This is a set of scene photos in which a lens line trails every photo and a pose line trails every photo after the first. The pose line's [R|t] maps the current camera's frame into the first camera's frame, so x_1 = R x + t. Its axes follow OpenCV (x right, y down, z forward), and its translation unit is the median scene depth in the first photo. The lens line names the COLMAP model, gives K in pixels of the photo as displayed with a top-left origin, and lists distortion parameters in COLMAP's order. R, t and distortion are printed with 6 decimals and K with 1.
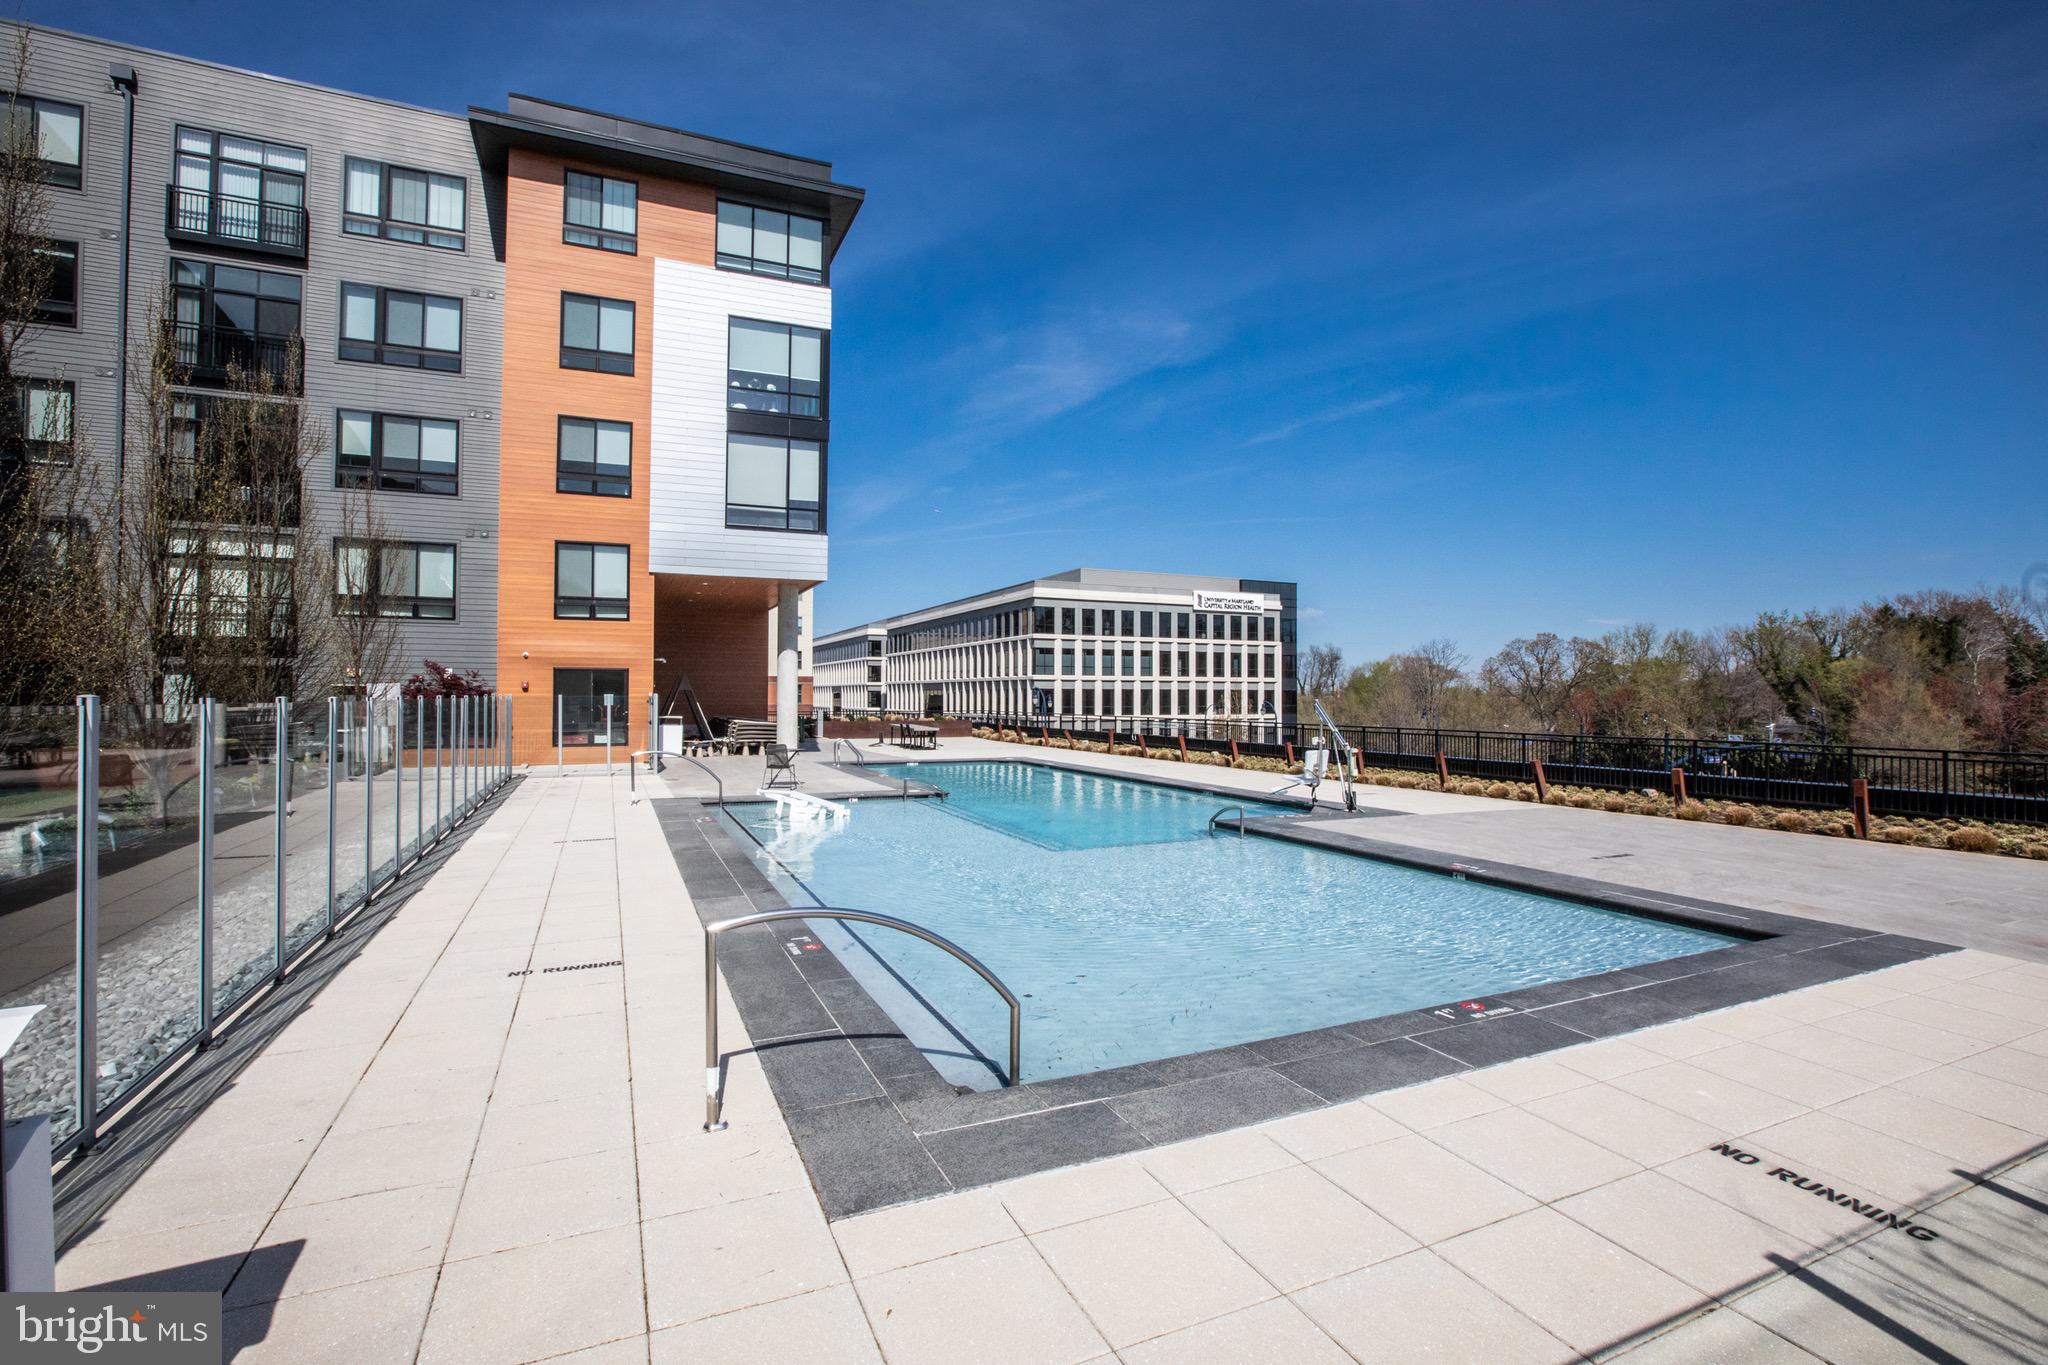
lens RADIAL K [[915.0, 0, 1022.1], [0, 915.0, 685.2], [0, 0, 1]] dist [-0.039183, 0.012785]
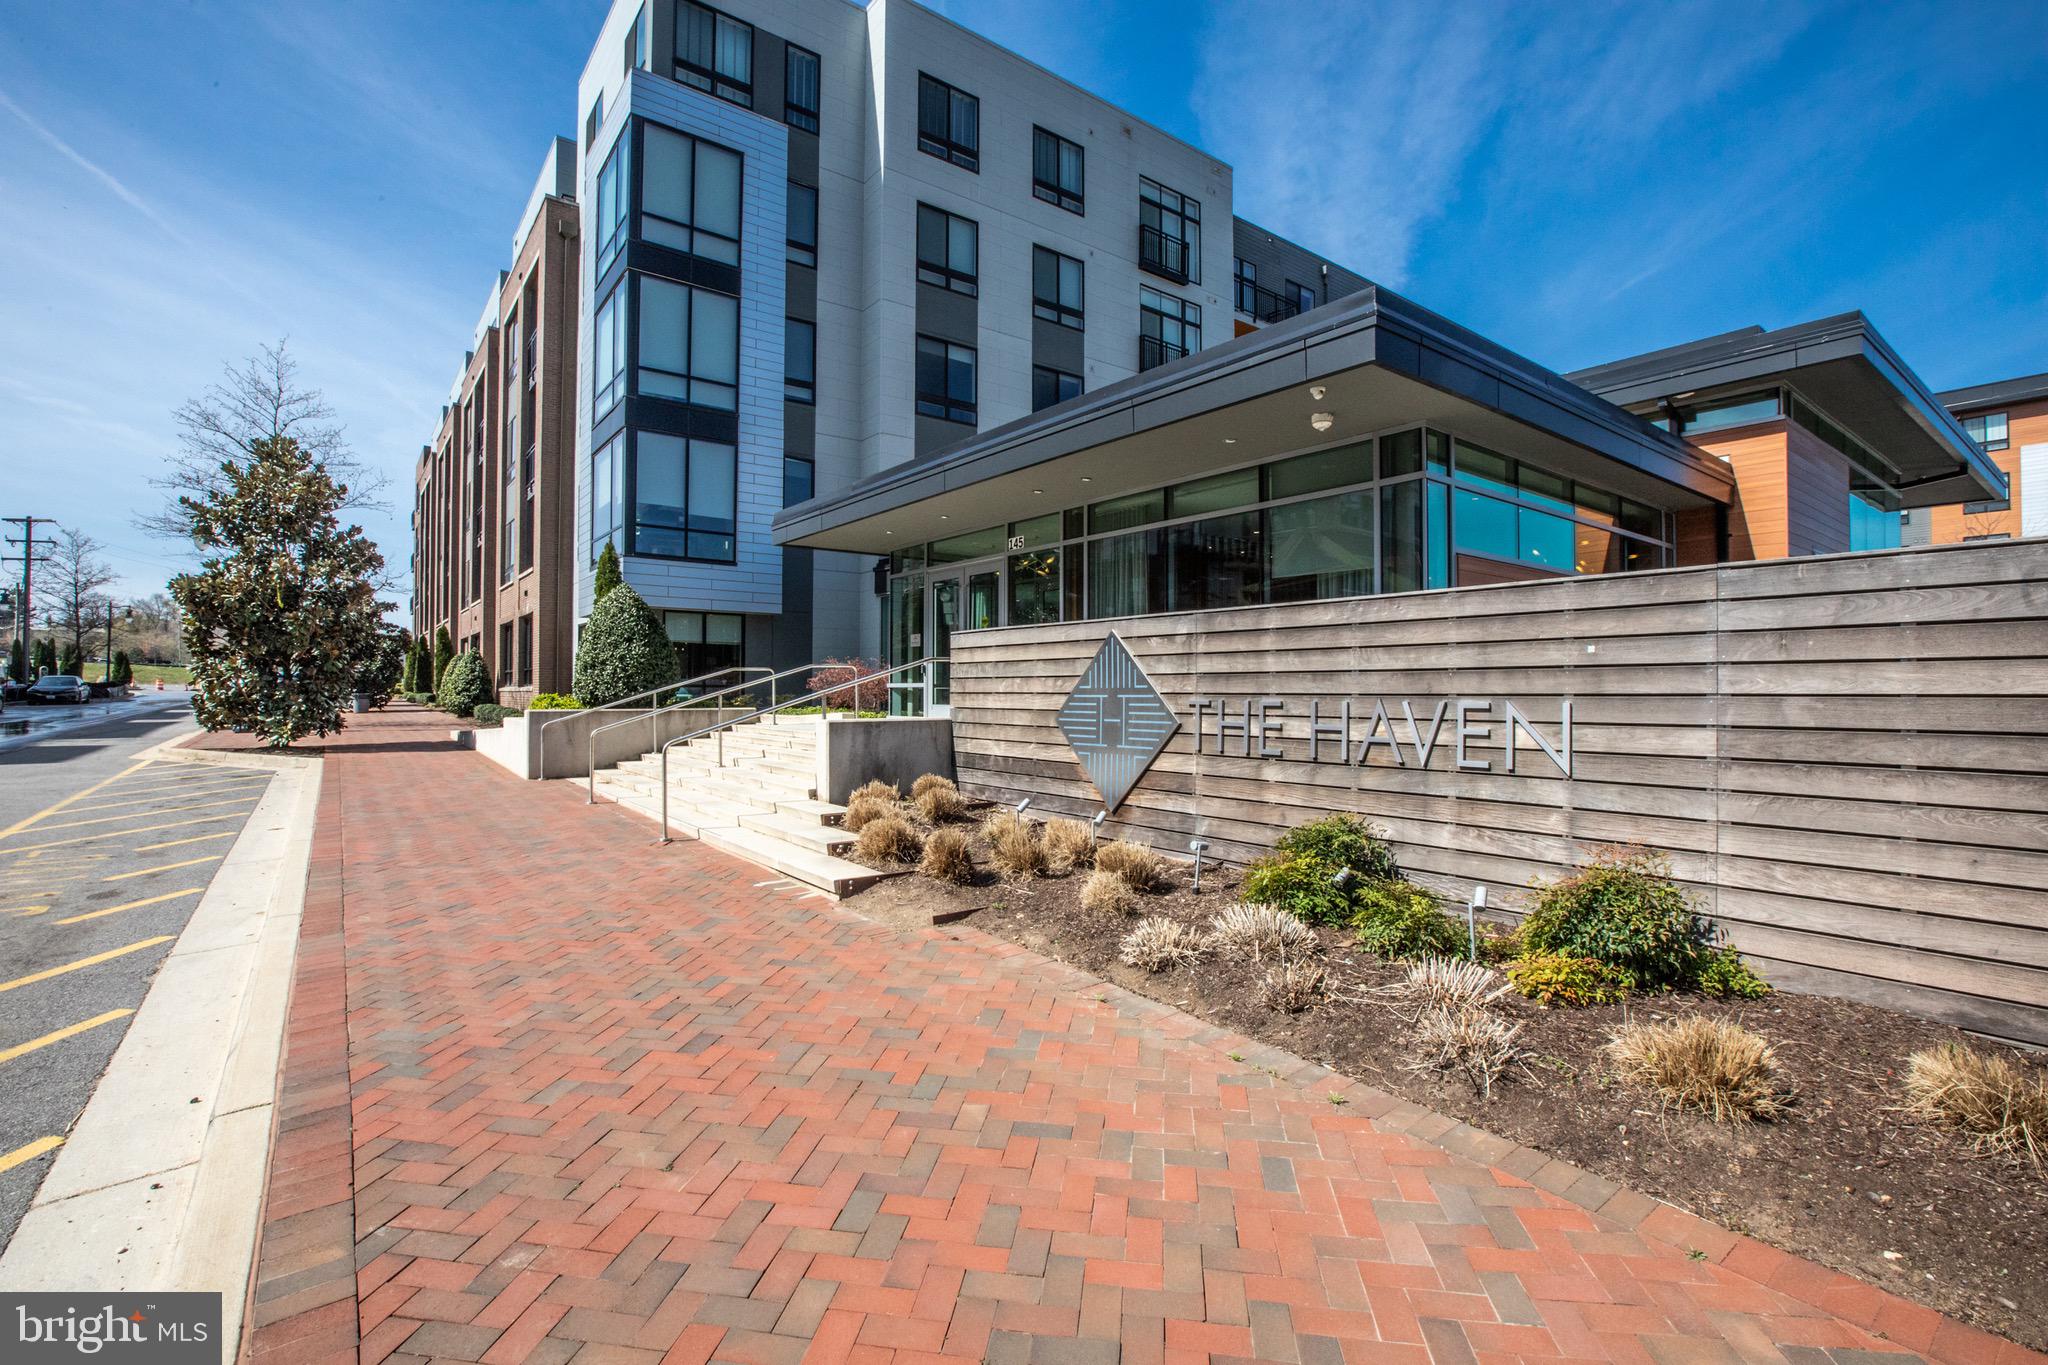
lens RADIAL K [[915.0, 0, 1025.2], [0, 915.0, 675.3], [0, 0, 1]] dist [-0.039183, 0.012785]
pose [[0.221746, -0.019903, -0.974901, 1.025364], [0.010365, 0.999783, -0.018054, 0.037626], [0.975049, -0.006102, 0.221904, -1.611212]]
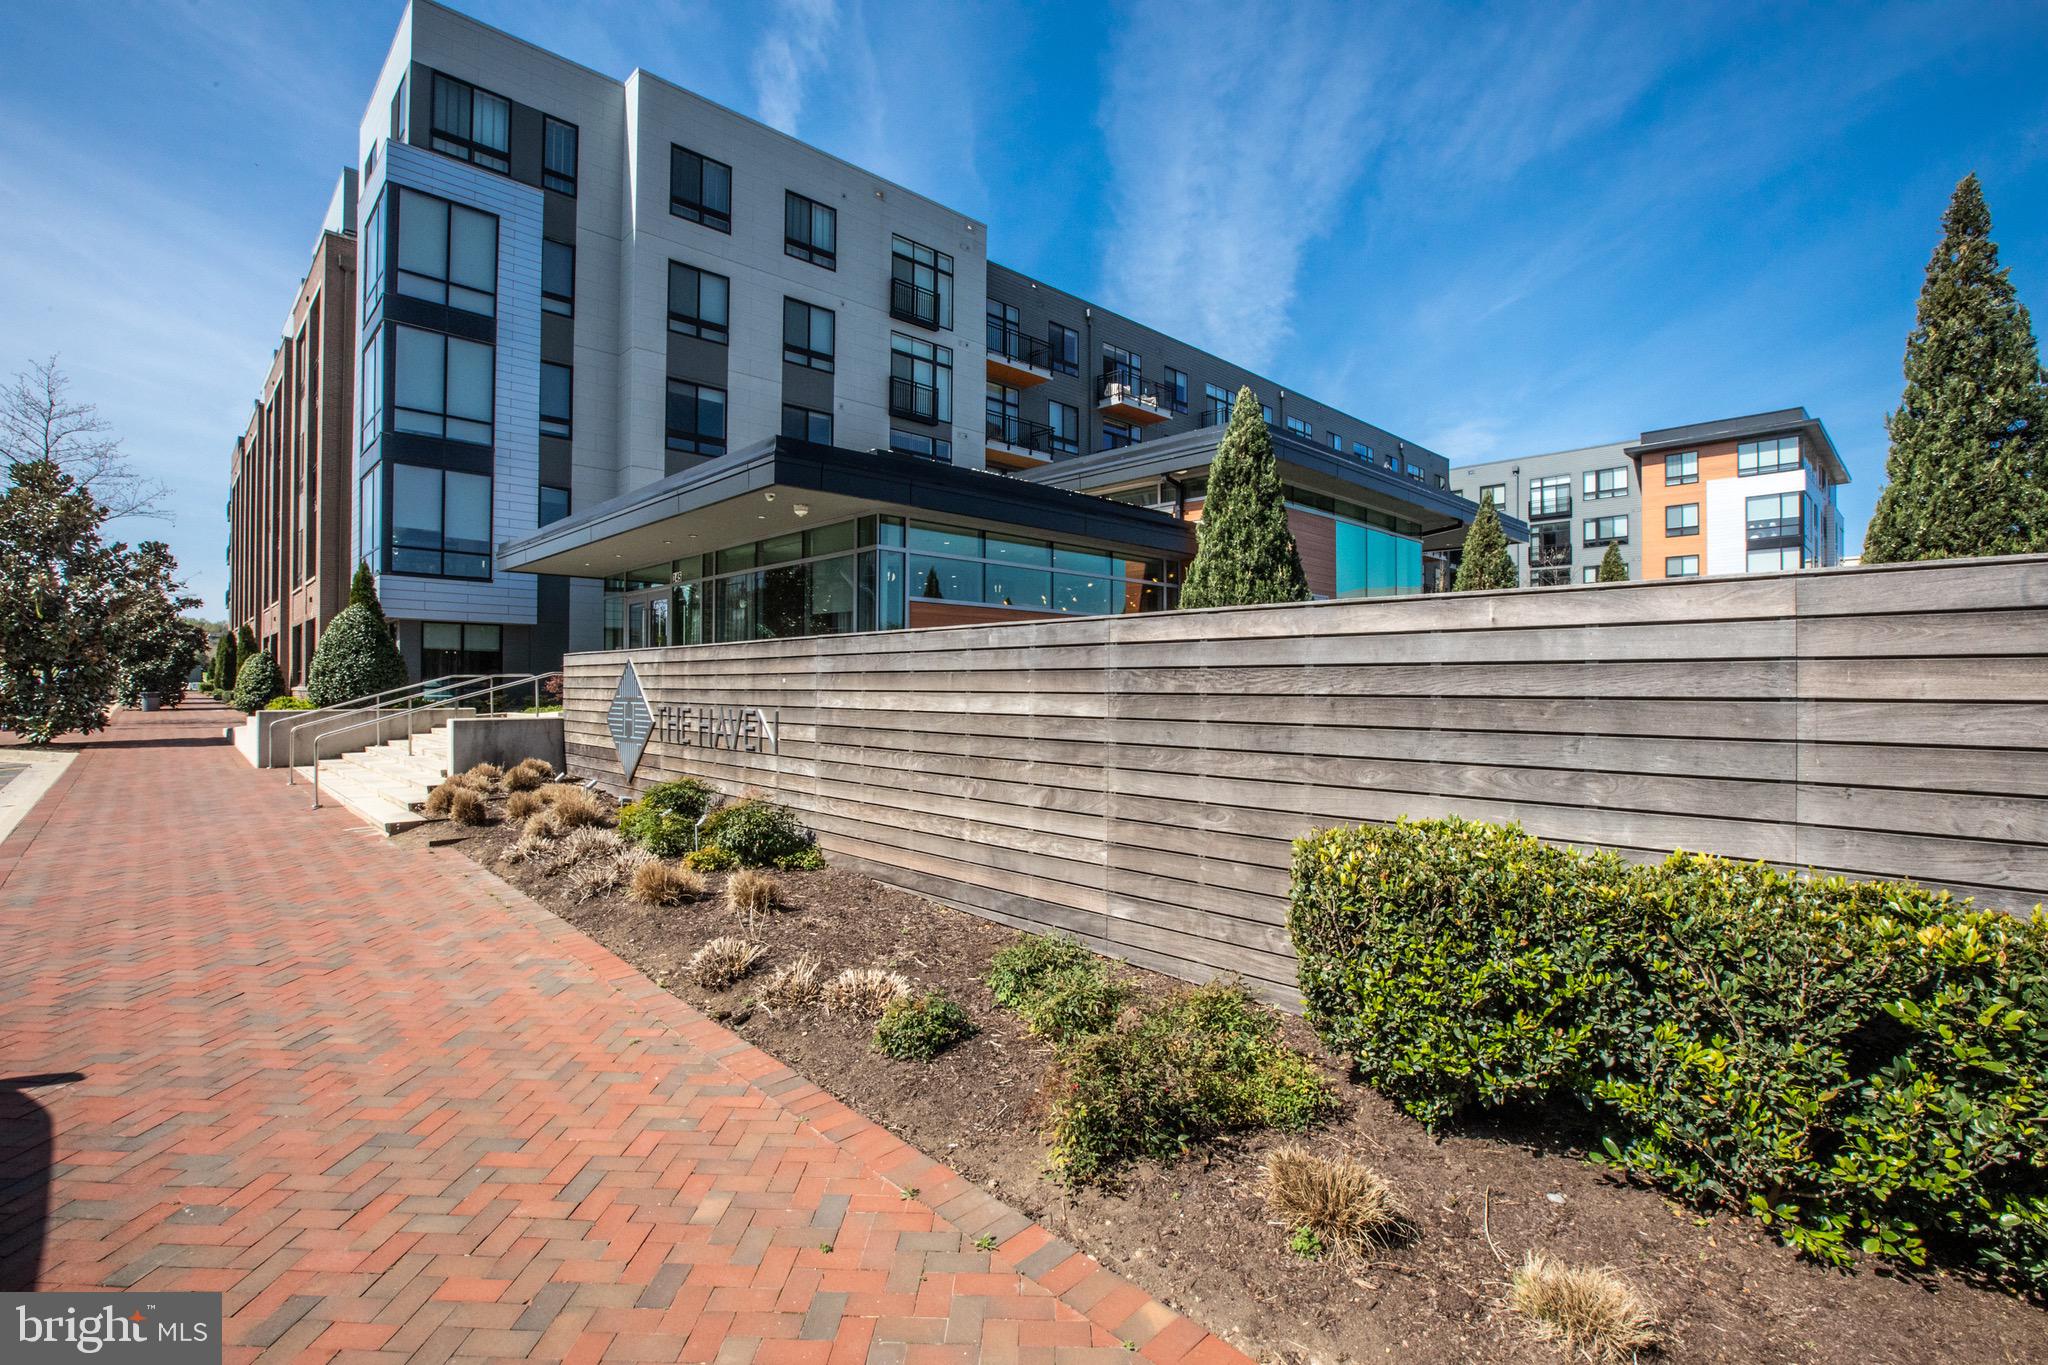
lens RADIAL K [[915.0, 0, 1020.8], [0, 915.0, 676.1], [0, 0, 1]] dist [-0.039183, 0.012785]
pose [[0.331028, -0.011905, -0.943546, 1.217416], [0.010050, 0.999908, -0.009090, 0.032097], [0.943567, -0.006474, 0.331117, -1.480854]]
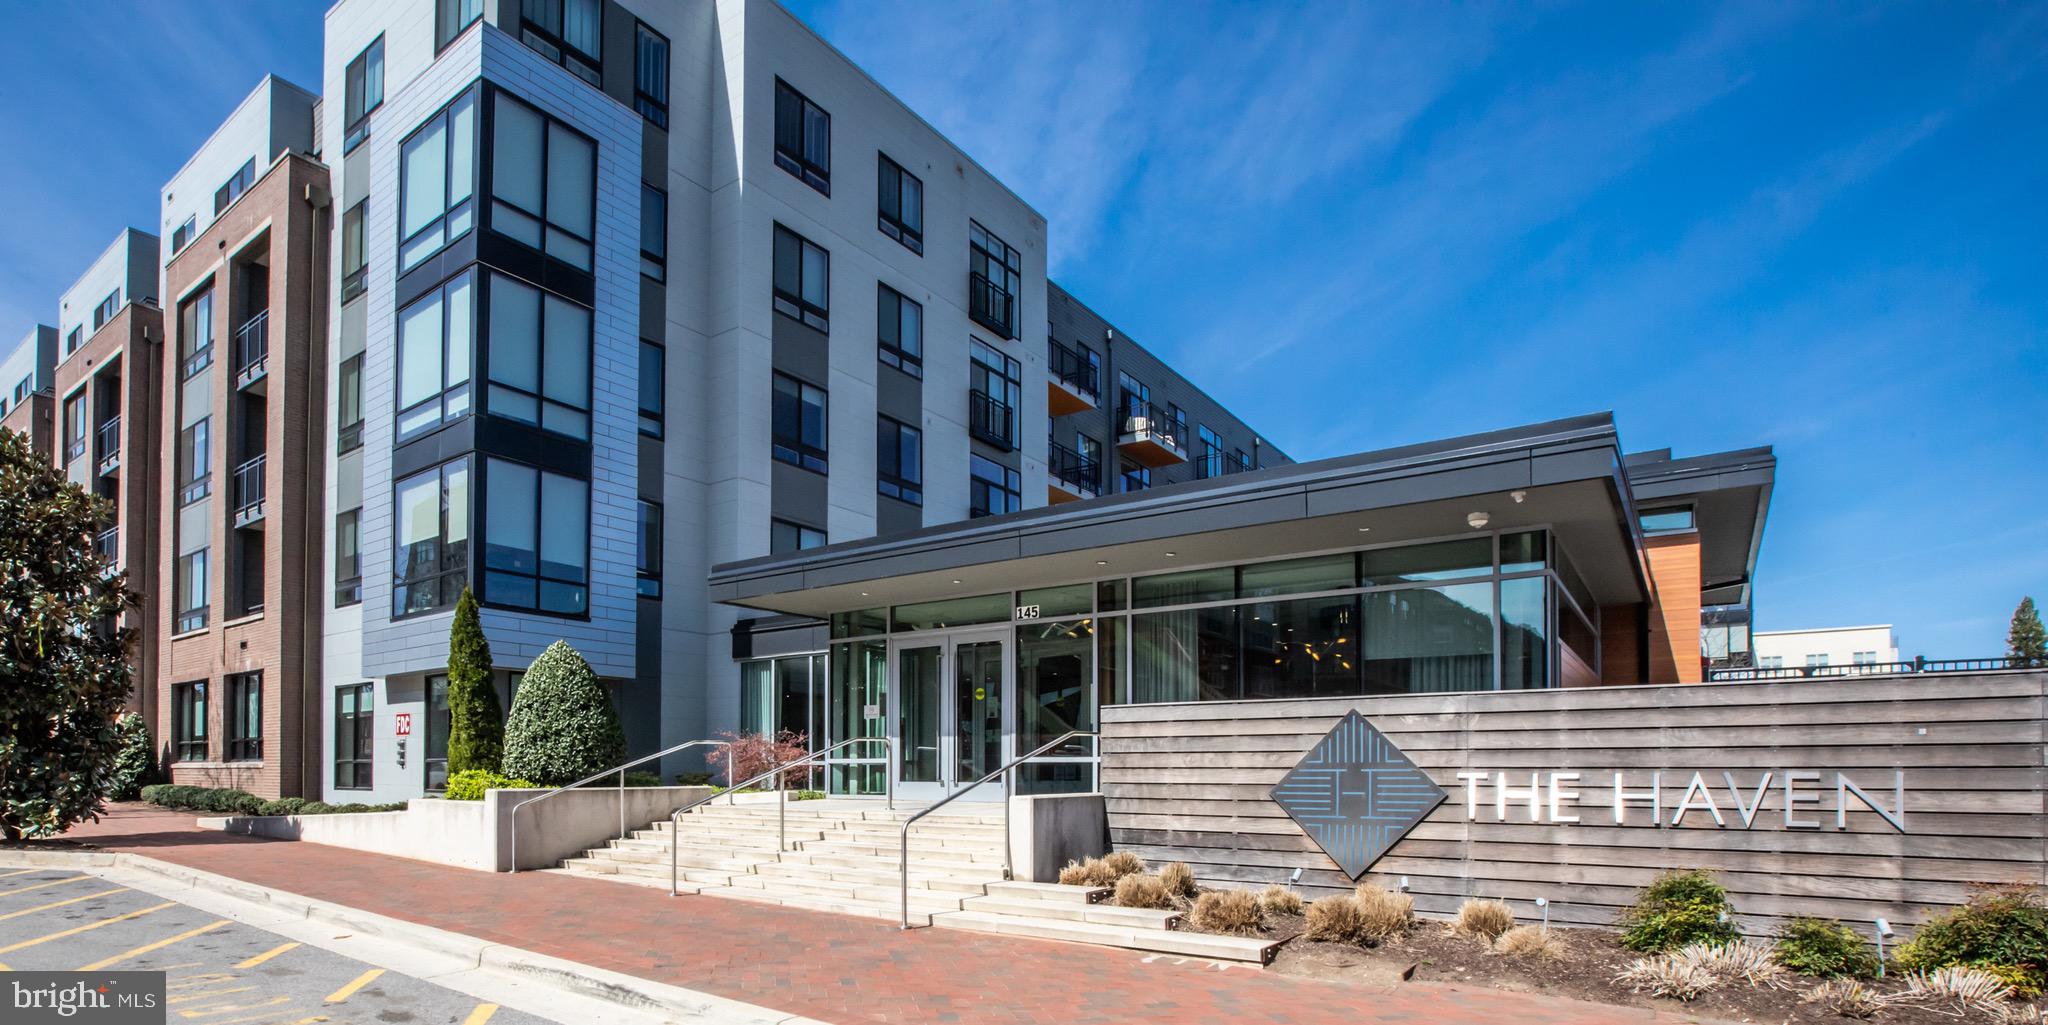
lens RADIAL K [[1021.5, 0, 899.2], [0, 1021.5, 749.3], [0, 0, 1]] dist [-0.026126, 0.002211]
pose [[0.454886, -0.020009, -0.890325, 0.979950], [0.010620, 0.999798, -0.017044, 0.036345], [0.890486, -0.001702, 0.455007, -1.822700]]
